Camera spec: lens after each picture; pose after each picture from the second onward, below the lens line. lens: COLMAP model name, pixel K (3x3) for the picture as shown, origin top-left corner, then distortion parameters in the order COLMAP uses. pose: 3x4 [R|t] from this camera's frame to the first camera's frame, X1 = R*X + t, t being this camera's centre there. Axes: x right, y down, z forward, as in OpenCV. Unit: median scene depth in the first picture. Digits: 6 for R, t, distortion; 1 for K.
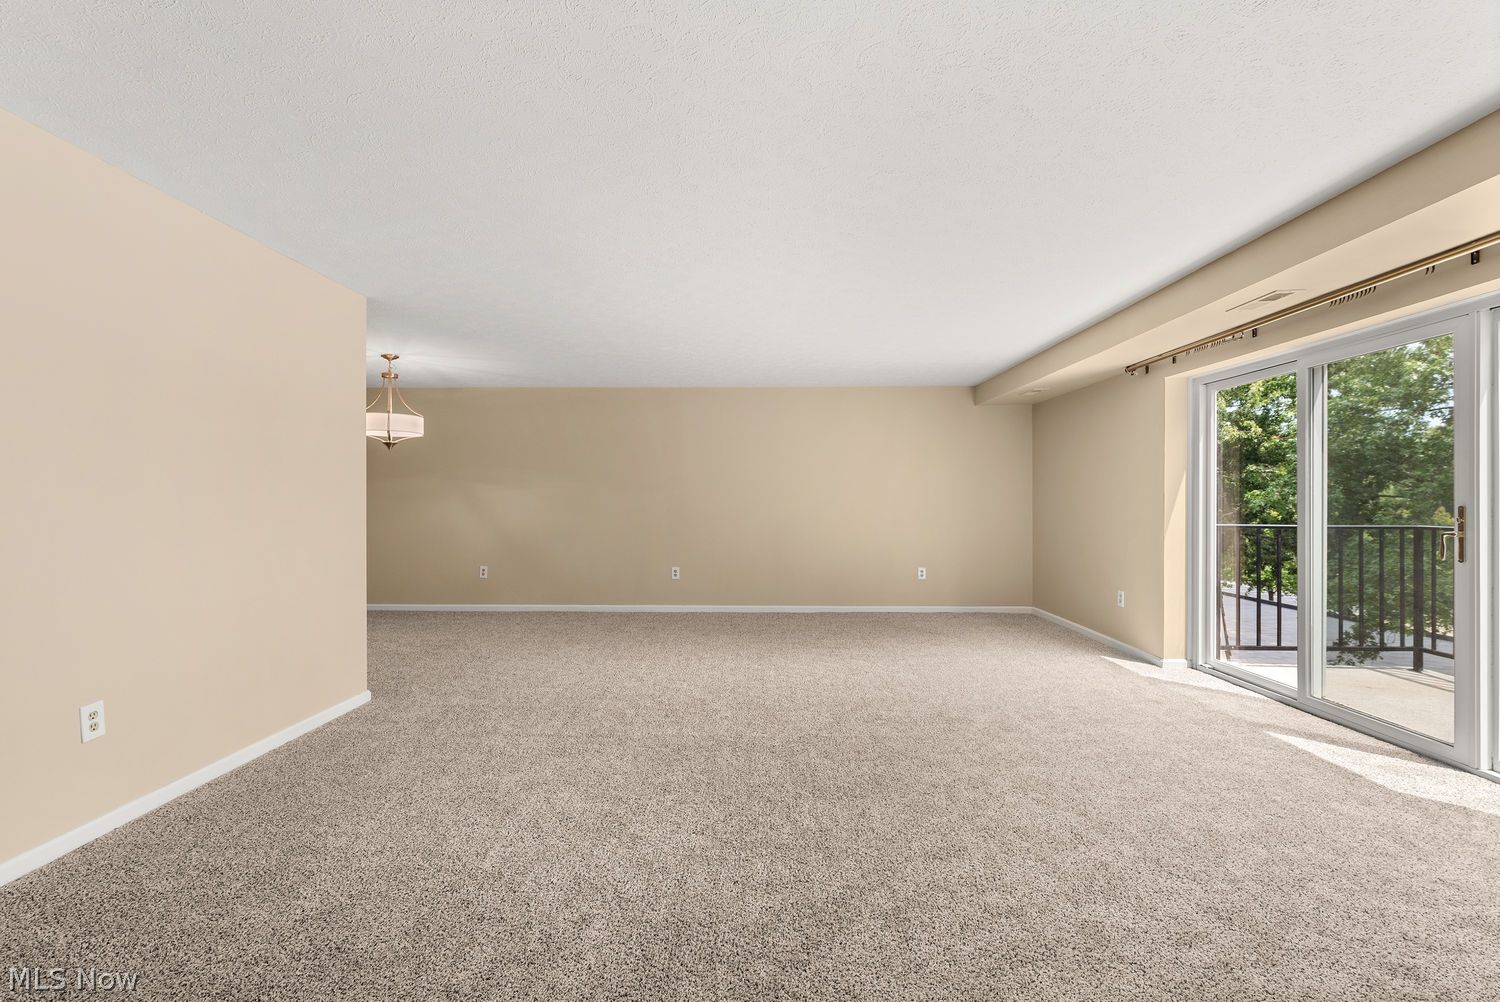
lens RADIAL K [[660.1, 0, 743.3], [0, 660.1, 500.2], [0, 0, 1]] dist [0.004942, -0.005845]
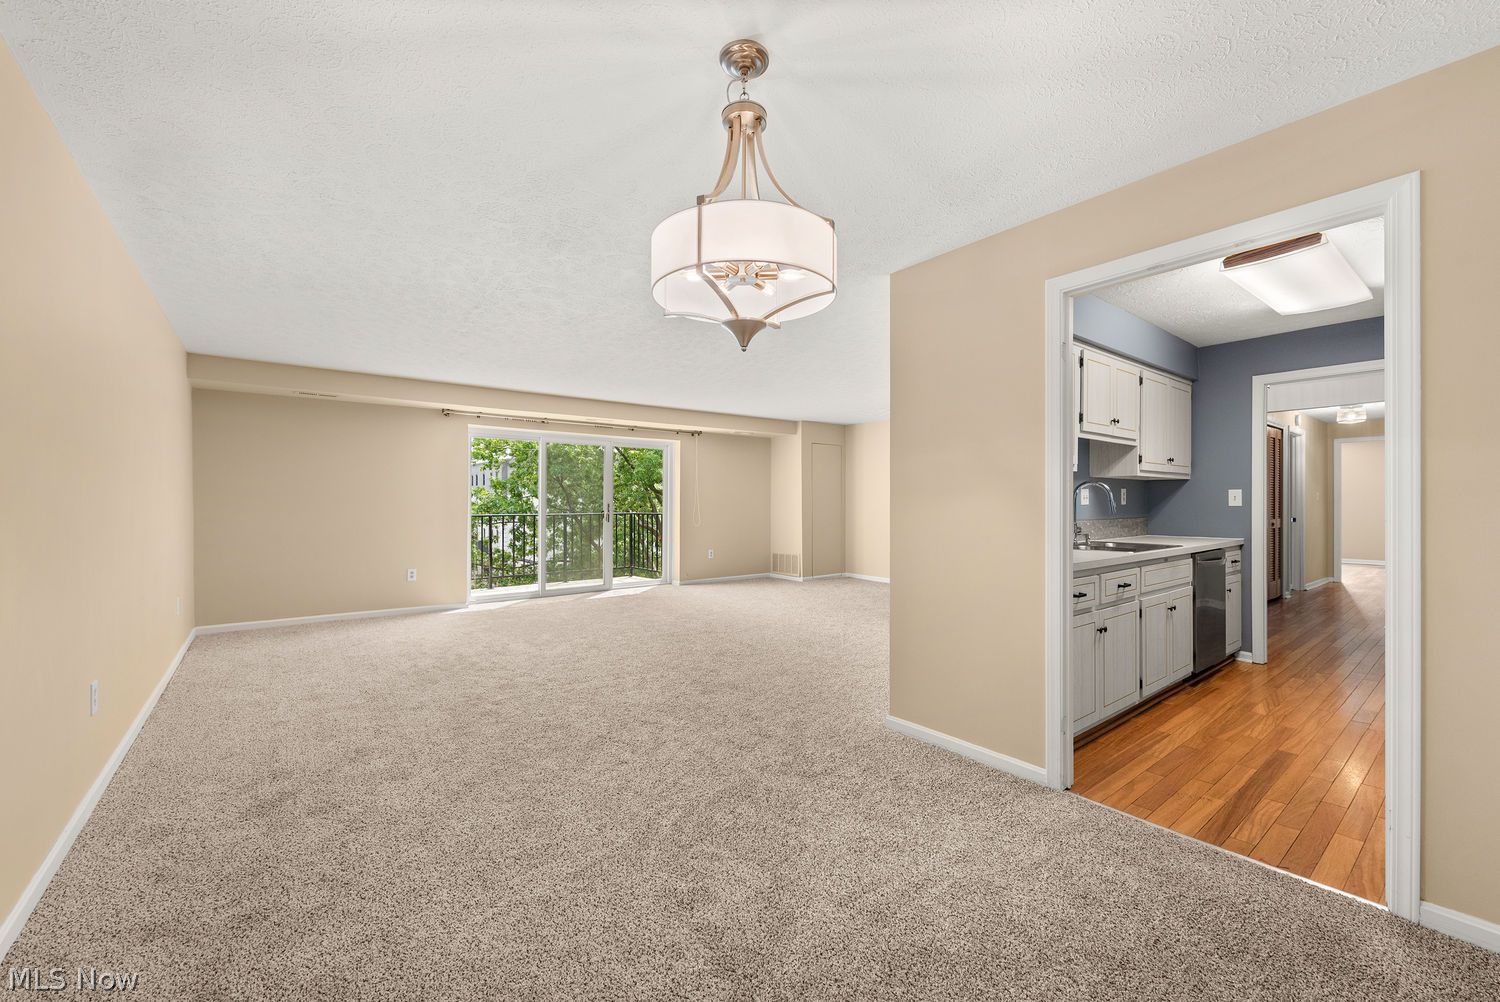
lens RADIAL K [[595.8, 0, 750.7], [0, 595.8, 503.9], [0, 0, 1]] dist [0.007146, -0.005226]
pose [[-0.638814, -0.001320, 0.769360, -1.080462], [-0.000486, 0.999999, 0.001312, 0.001958], [-0.769361, 0.000464, -0.638814, 1.673174]]
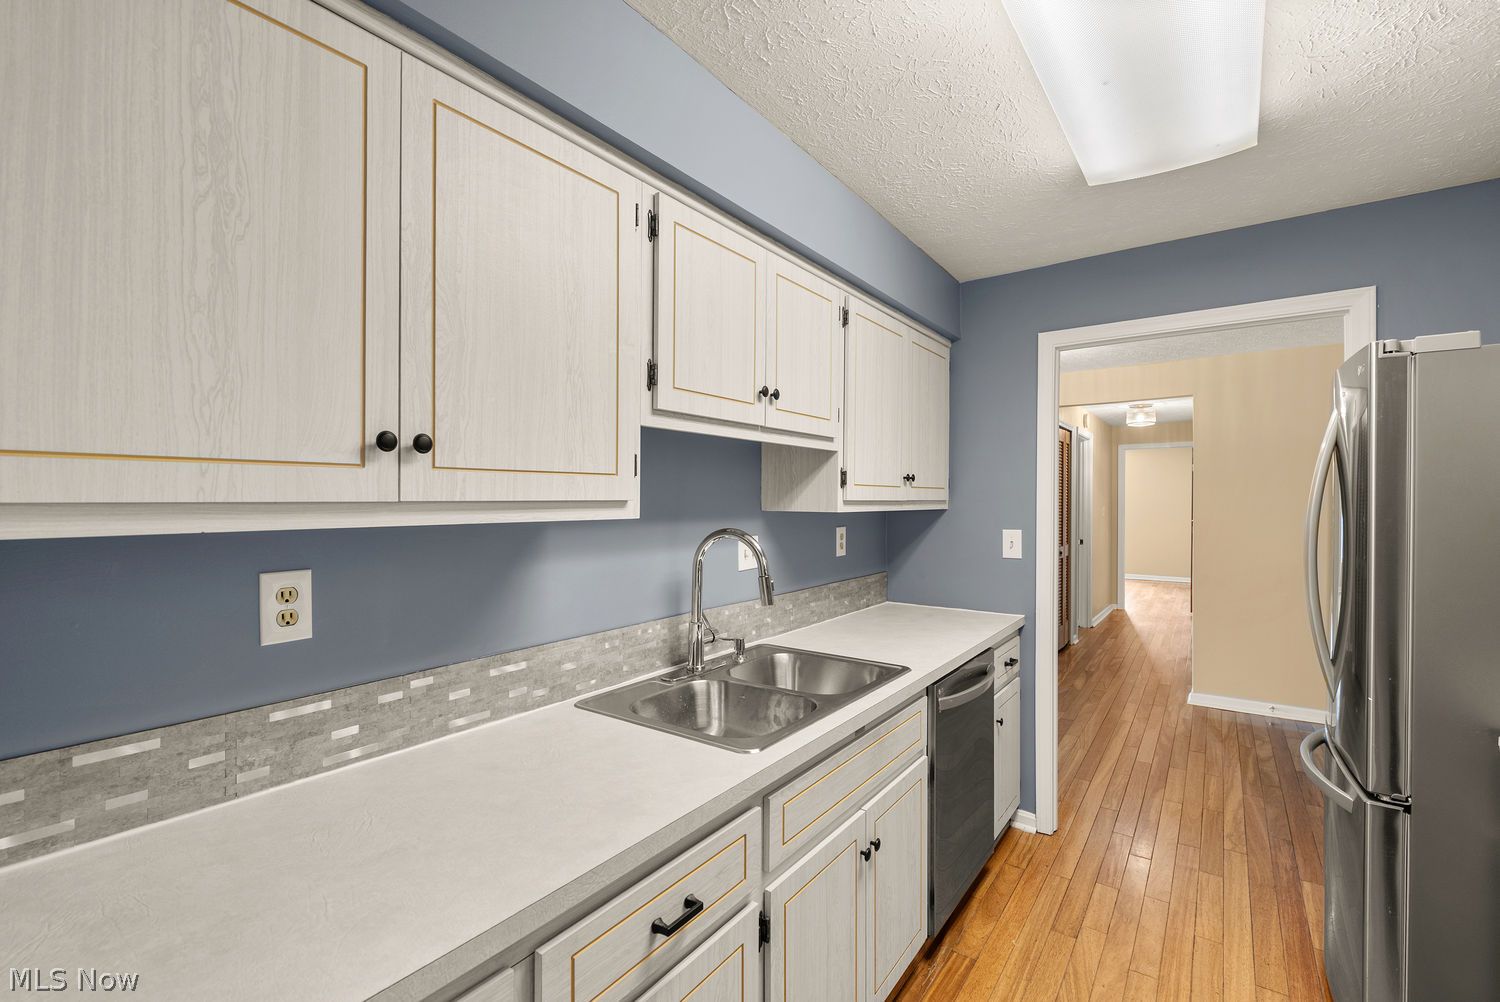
lens RADIAL K [[660.1, 0, 743.3], [0, 660.1, 500.2], [0, 0, 1]] dist [0.004942, -0.005845]
pose [[-0.824790, -0.003653, 0.565427, -0.963275], [-0.004300, 0.999991, 0.000188, -0.054669], [-0.565422, -0.002276, -0.824798, 1.014611]]
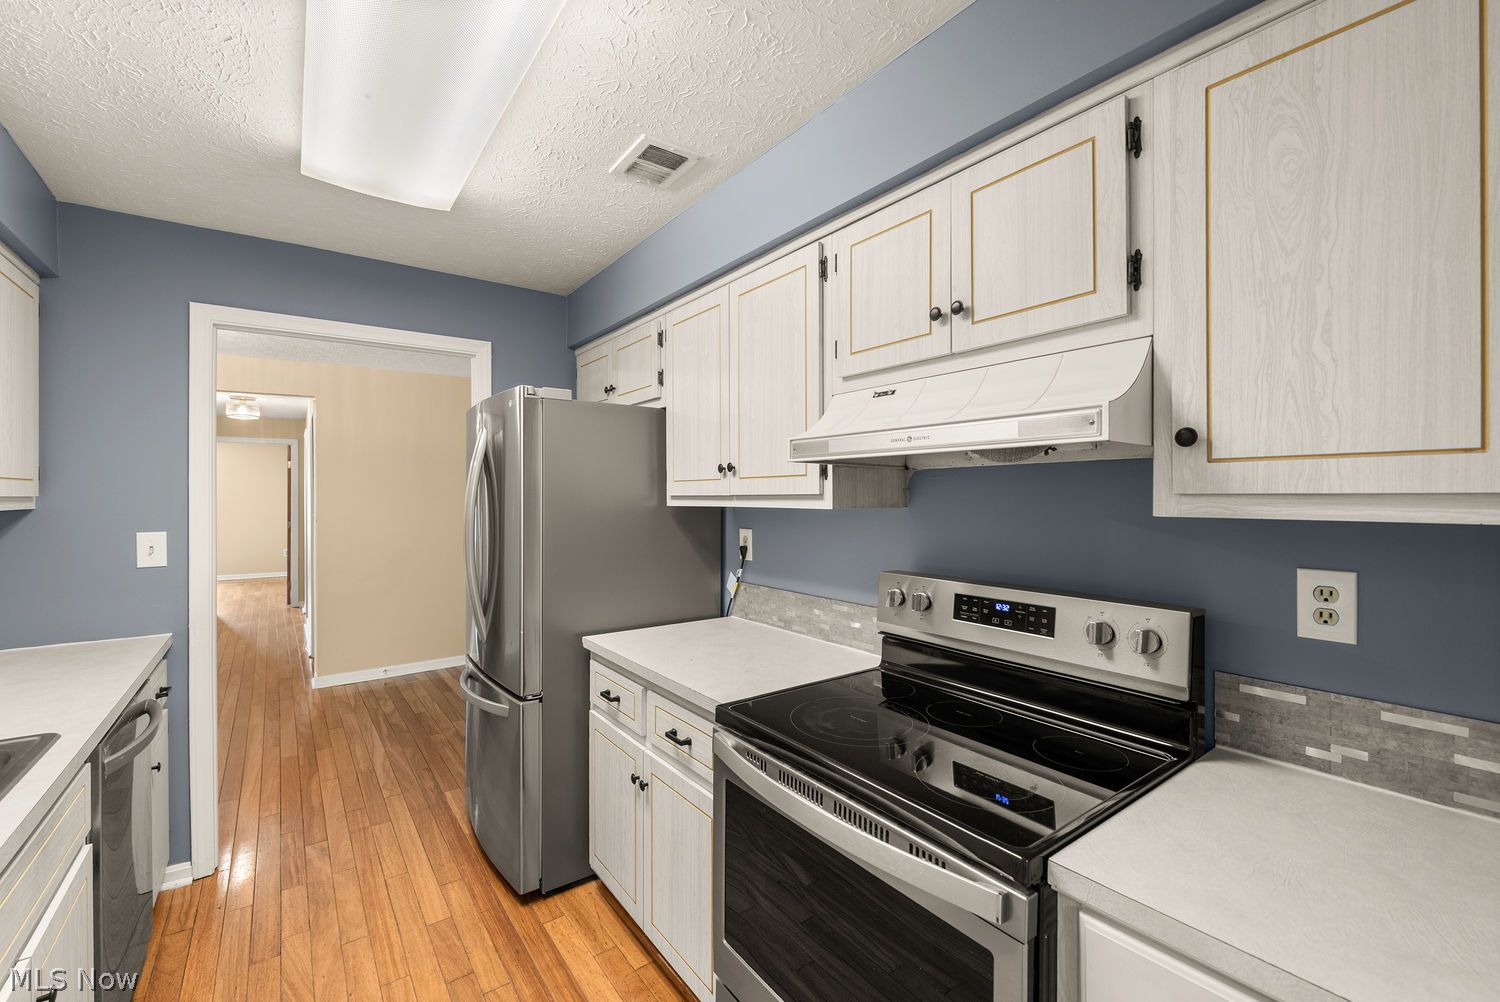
lens RADIAL K [[618.7, 0, 752.8], [0, 618.7, 499.1], [0, 0, 1]] dist [0.006665, -0.006787]
pose [[-0.781550, 0.003079, -0.623835, -0.873862], [0.001748, 0.999995, 0.002745, -0.053616], [0.623840, 0.001055, -0.781551, 1.020217]]
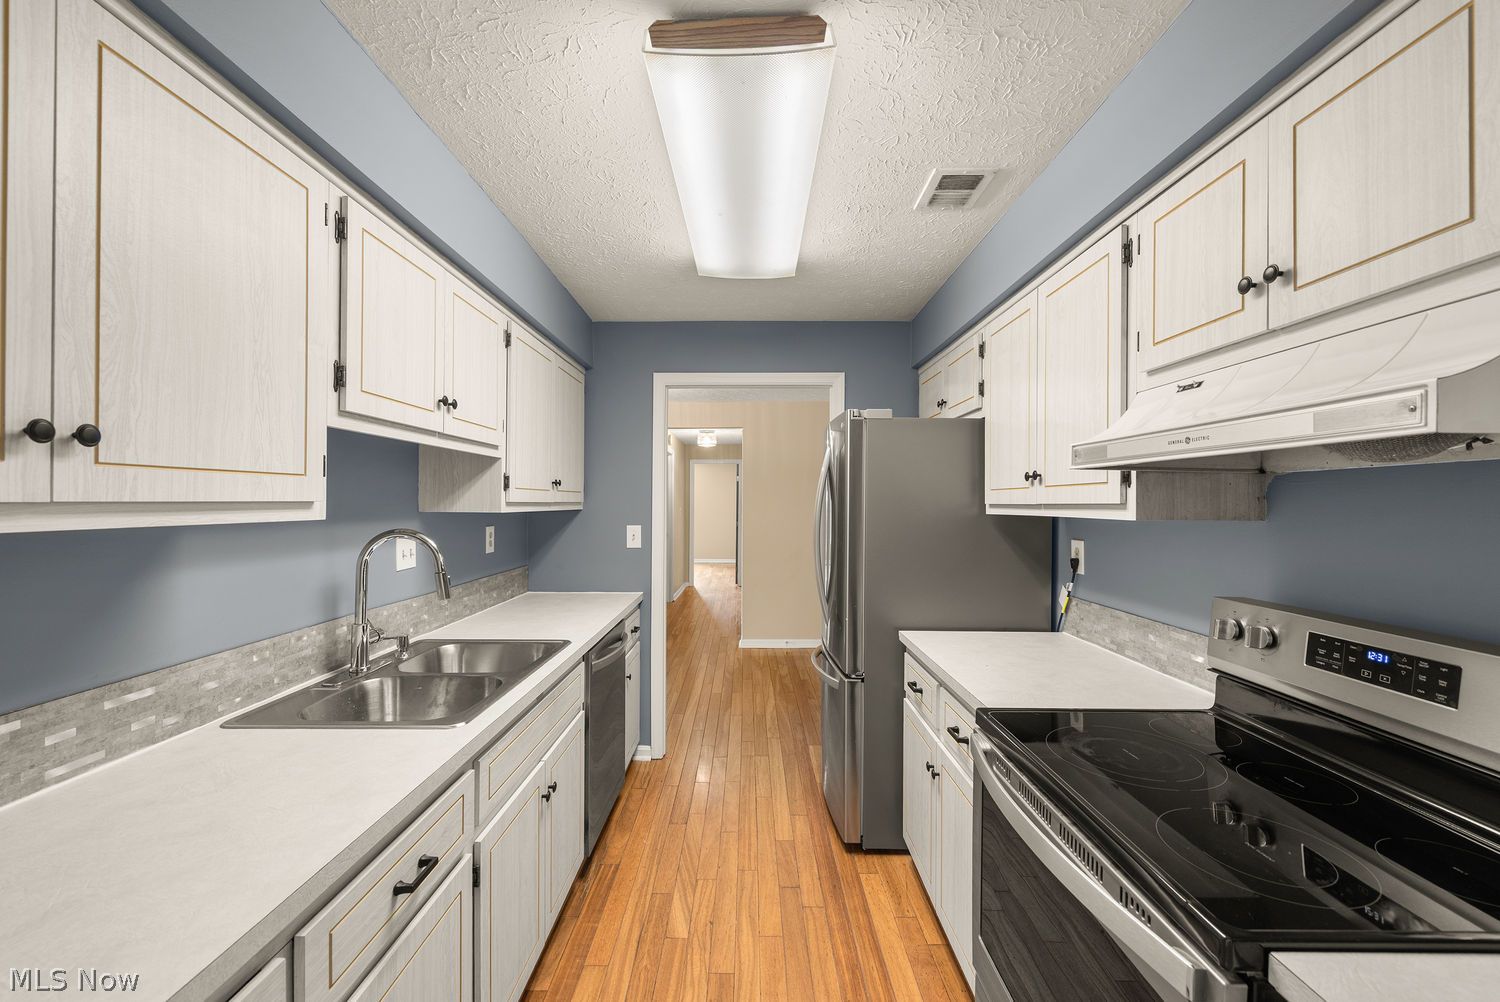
lens RADIAL K [[595.8, 0, 750.7], [0, 595.8, 503.9], [0, 0, 1]] dist [0.007146, -0.005226]
pose [[-0.999516, -0.005601, -0.030591, -0.933533], [-0.005609, 0.999984, 0.000175, -0.054272], [0.030590, 0.000347, -0.999532, 1.079372]]
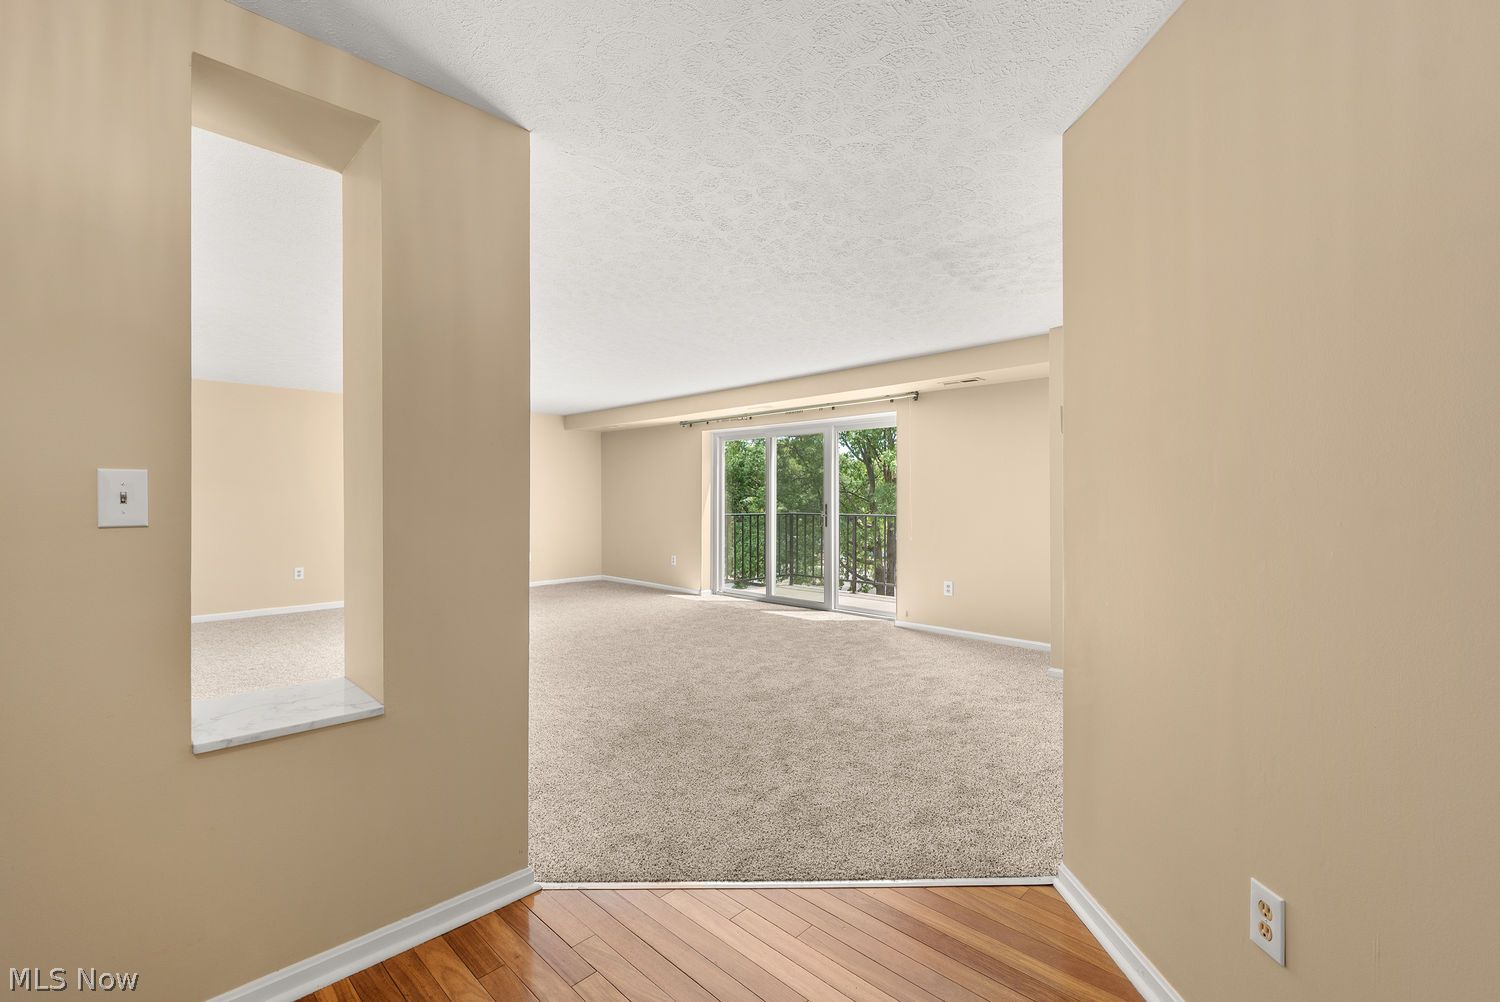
lens RADIAL K [[660.1, 0, 743.3], [0, 660.1, 500.2], [0, 0, 1]] dist [0.004942, -0.005845]
pose [[0.687597, -0.002712, 0.726088, -0.682305], [-0.001422, 0.999986, 0.005083, -0.014500], [-0.726091, -0.004528, 0.687583, -0.353315]]
